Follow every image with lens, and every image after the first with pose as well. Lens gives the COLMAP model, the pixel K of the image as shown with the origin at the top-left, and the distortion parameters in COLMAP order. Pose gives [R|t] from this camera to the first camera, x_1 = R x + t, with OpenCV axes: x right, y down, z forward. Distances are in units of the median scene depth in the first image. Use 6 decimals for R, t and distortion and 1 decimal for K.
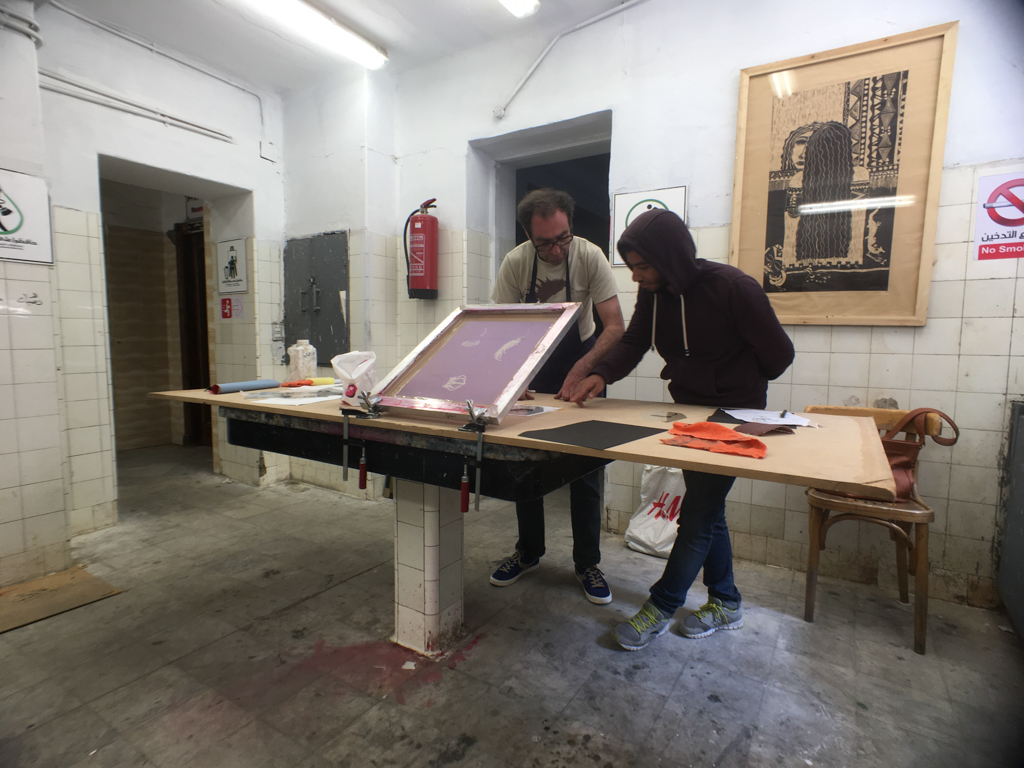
lens RADIAL K [[552.3, 0, 510.4], [0, 552.3, 383.0], [0, 0, 1]] dist [-0.005953, 0.011907]
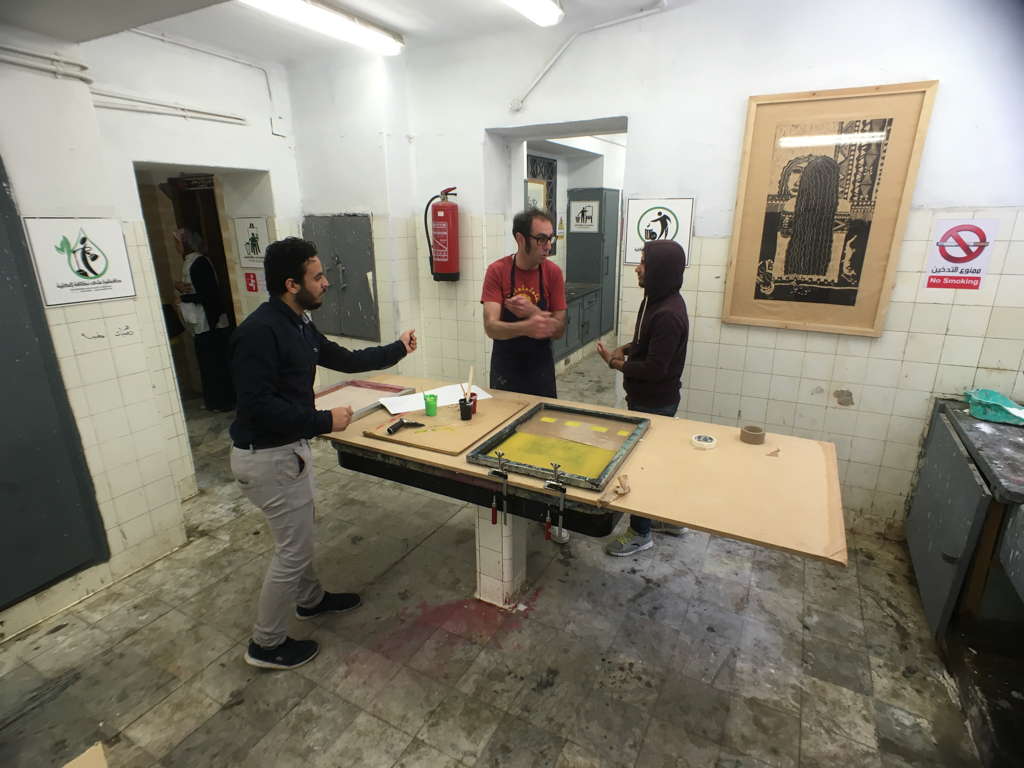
lens RADIAL K [[552.3, 0, 512.1], [0, 552.3, 386.2], [0, 0, 1]] dist [-0.005953, 0.011907]
pose [[0.997213, -0.037524, 0.064482, -0.161796], [0.022593, 0.975613, 0.218330, -0.278223], [-0.071102, -0.216265, 0.973742, -0.179065]]
